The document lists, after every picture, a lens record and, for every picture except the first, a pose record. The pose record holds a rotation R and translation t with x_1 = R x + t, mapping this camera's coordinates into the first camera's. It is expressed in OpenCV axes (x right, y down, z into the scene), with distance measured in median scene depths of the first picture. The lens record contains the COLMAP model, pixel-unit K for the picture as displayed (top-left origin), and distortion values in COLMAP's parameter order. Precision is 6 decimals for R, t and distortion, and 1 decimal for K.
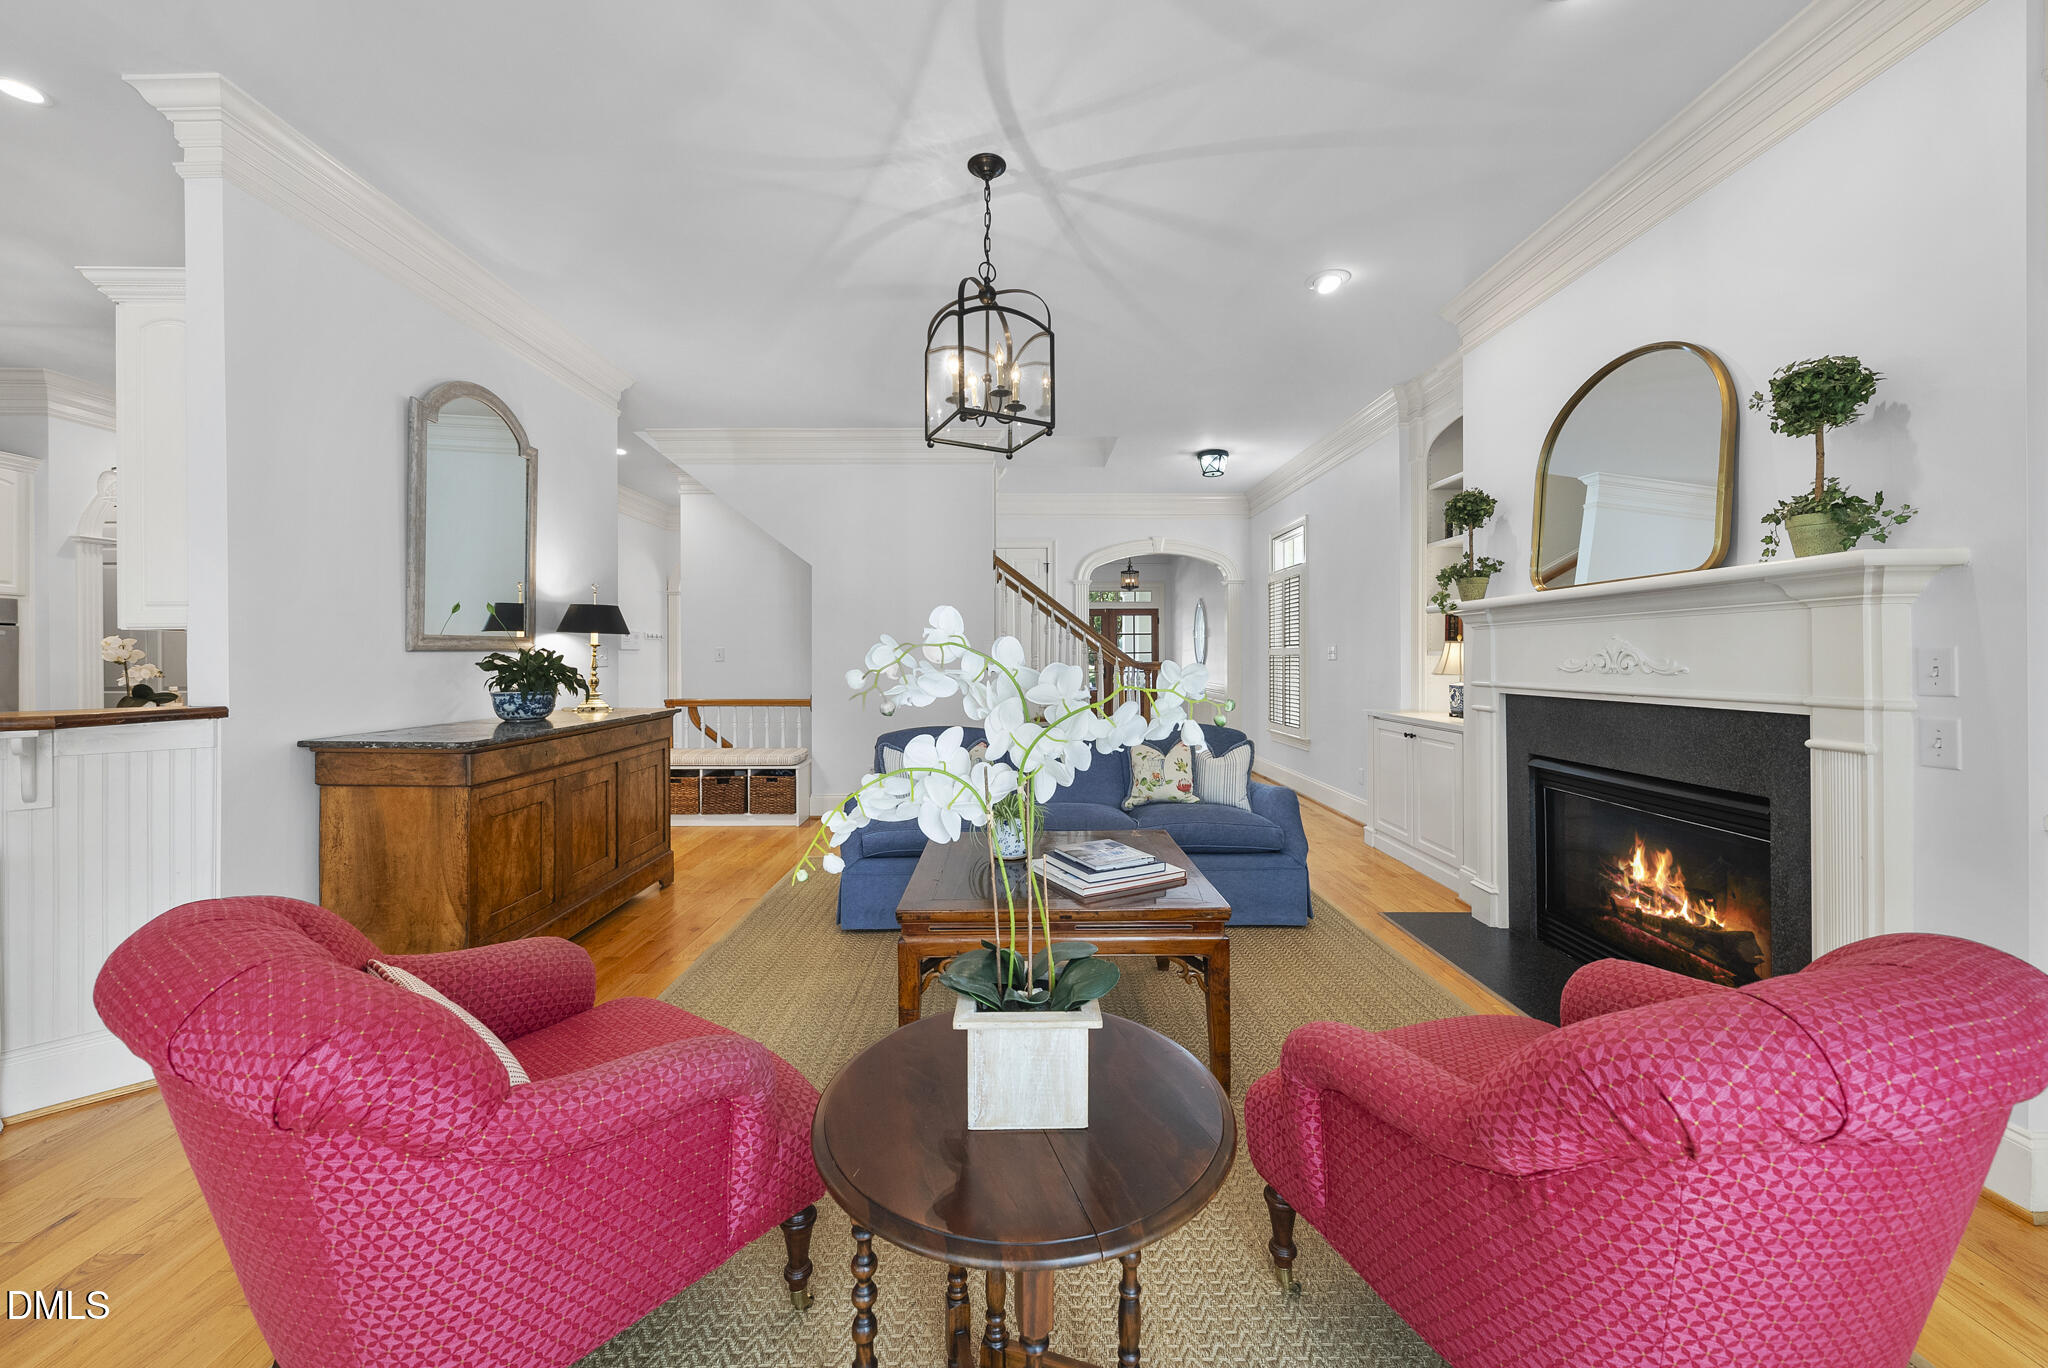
lens RADIAL K [[783.3, 0, 1015.2], [0, 783.3, 655.1], [0, 0, 1]] dist [-0.000154, -0.000020]
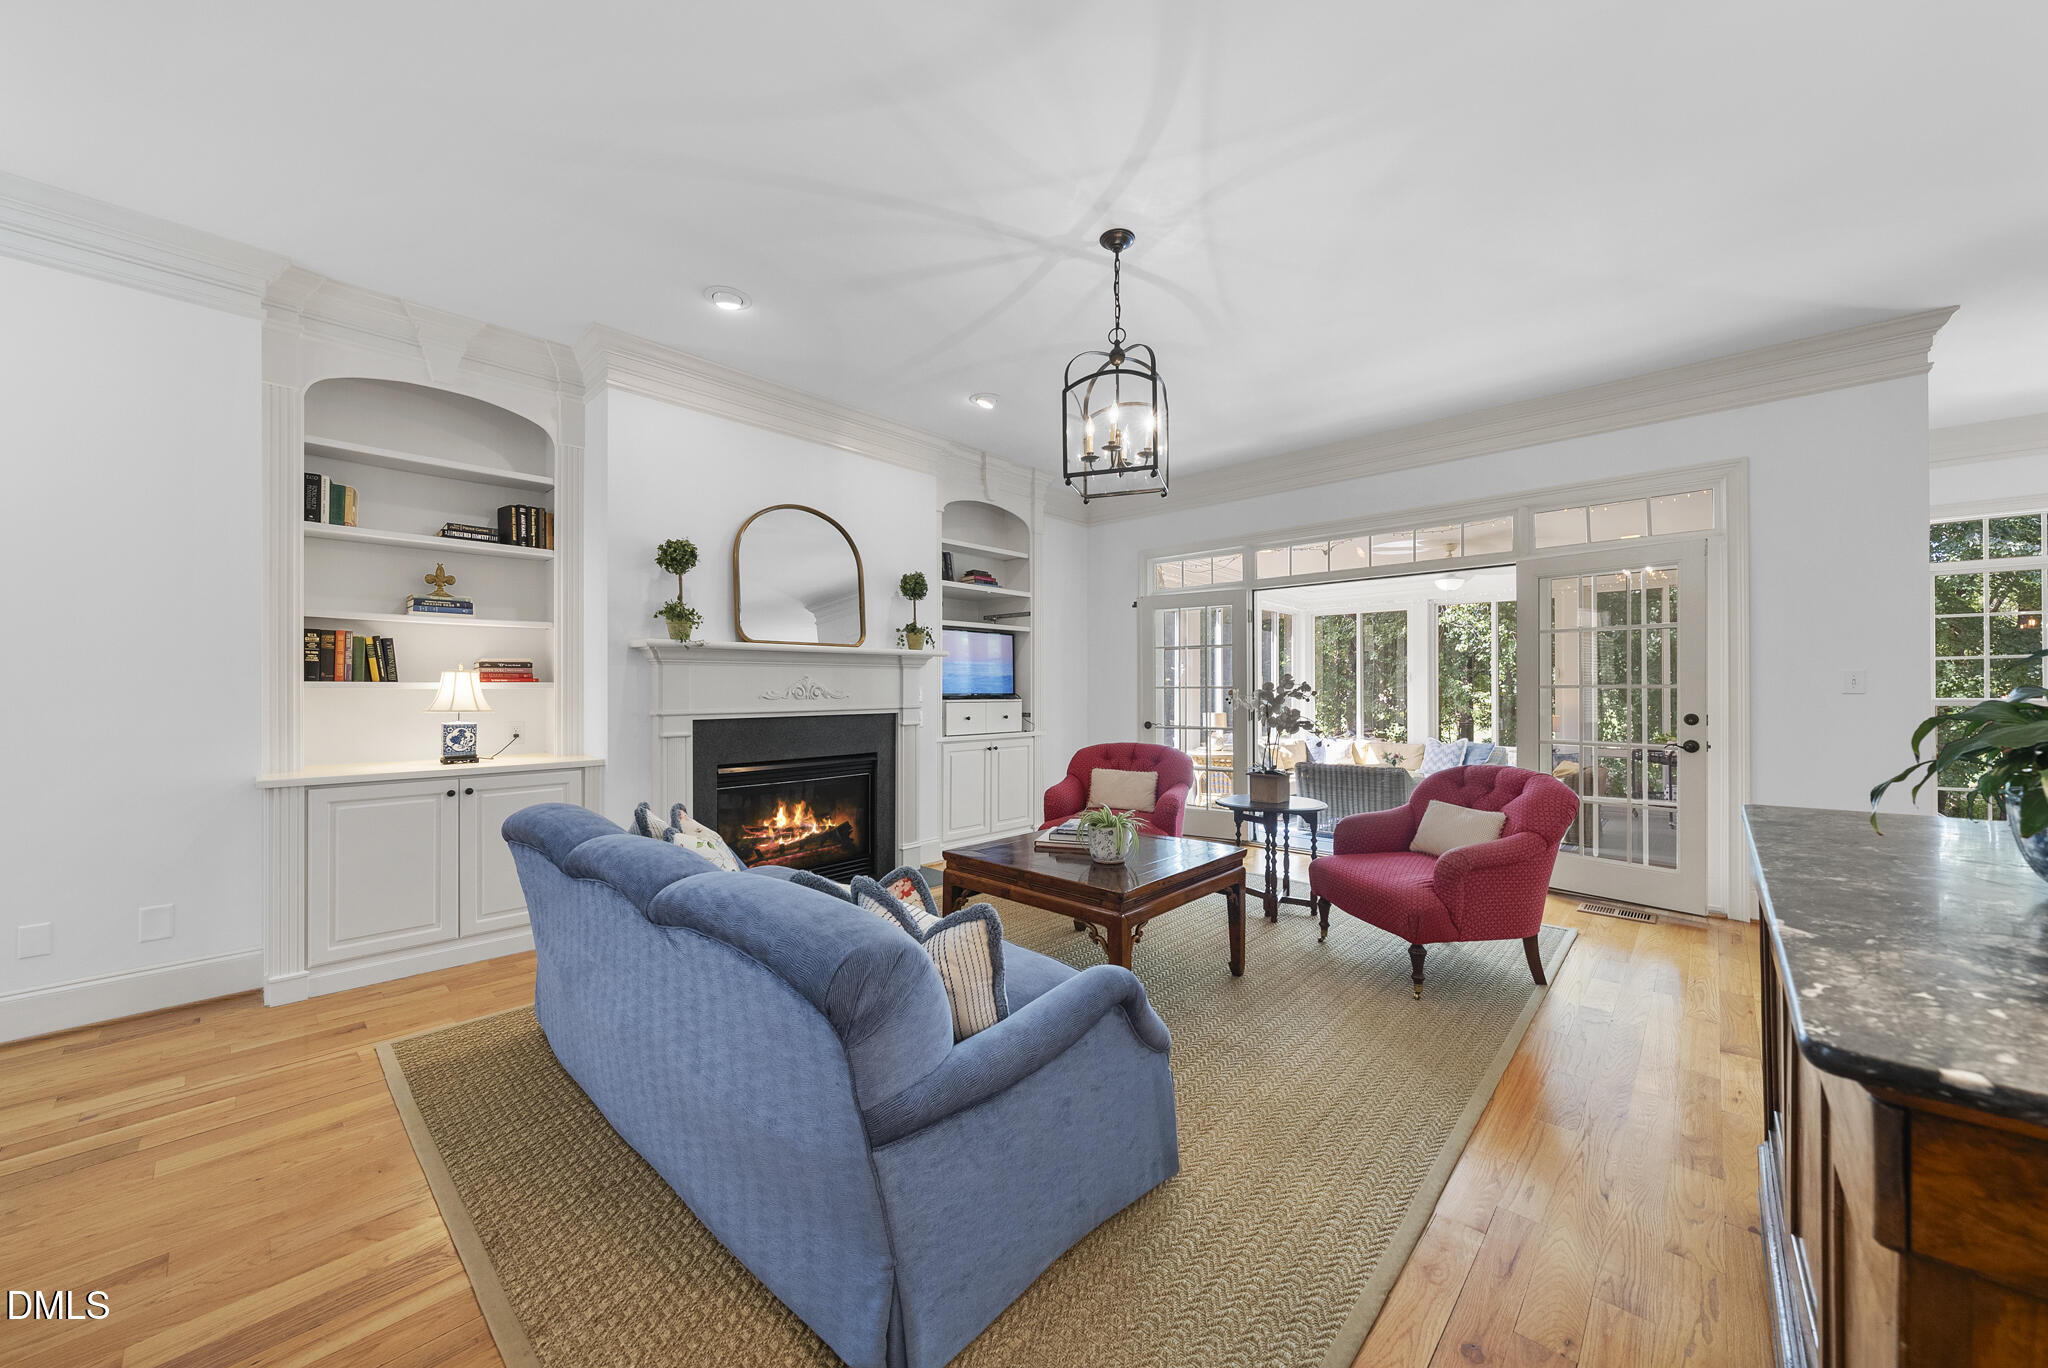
lens RADIAL K [[754.7, 0, 1024.0], [0, 754.7, 684.0], [0, 0, 1]] dist [-0.003463, -0.000267]
pose [[-0.739388, 0.004055, 0.673267, -0.640080], [-0.002621, 0.999957, -0.008901, 0.003644], [-0.673275, -0.008346, -0.739345, 1.843171]]
